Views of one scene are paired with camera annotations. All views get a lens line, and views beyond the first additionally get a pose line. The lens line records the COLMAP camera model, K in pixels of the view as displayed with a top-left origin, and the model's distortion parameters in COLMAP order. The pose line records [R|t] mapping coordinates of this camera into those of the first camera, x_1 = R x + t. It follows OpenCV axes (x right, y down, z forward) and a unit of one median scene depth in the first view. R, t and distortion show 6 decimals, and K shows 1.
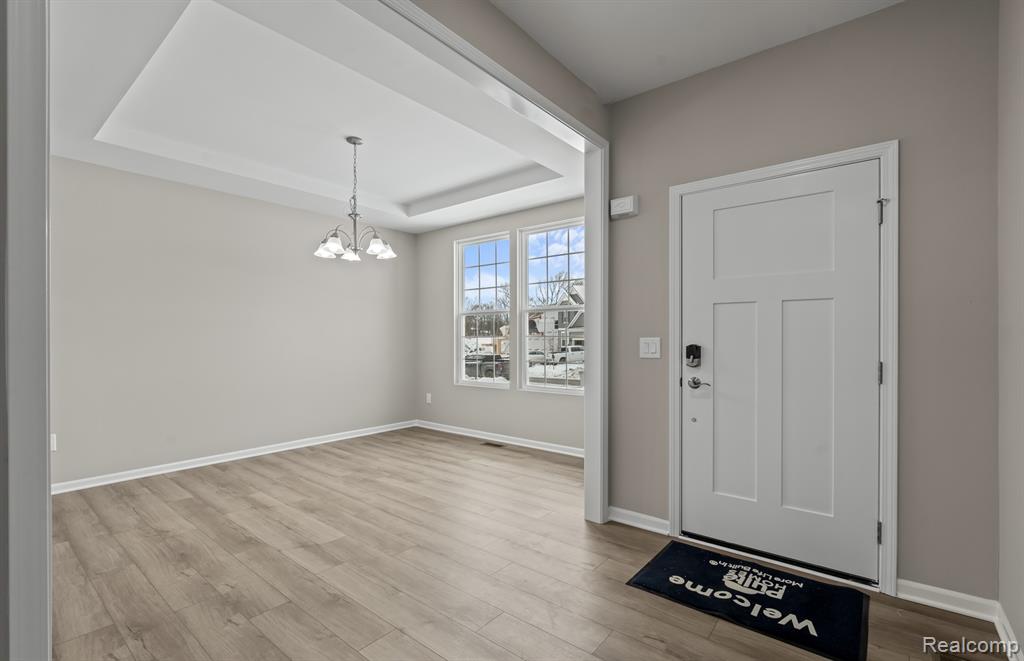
lens RADIAL K [[457.1, 0, 543.0], [0, 457.1, 345.6], [0, 0, 1]] dist [-0.000357, -0.000192]
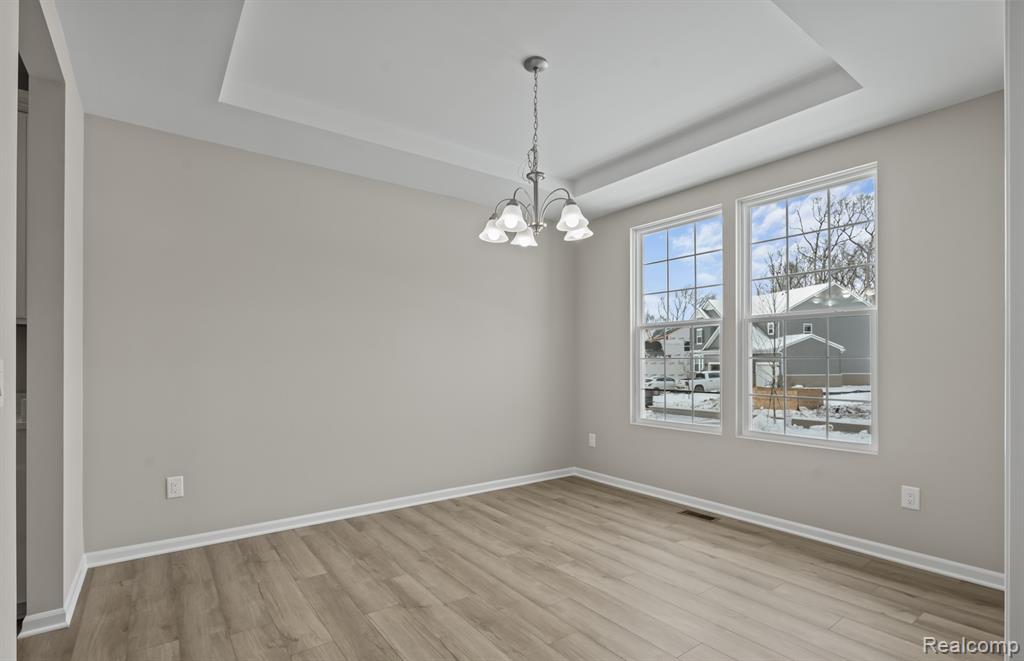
lens RADIAL K [[499.9, 0, 524.1], [0, 499.9, 373.1], [0, 0, 1]] dist [-0.002935, -0.000229]
pose [[0.963595, 0.008179, -0.267242, -0.207898], [-0.006555, 0.999954, 0.006965, -0.001087], [0.267287, -0.004960, 0.963604, 0.262485]]
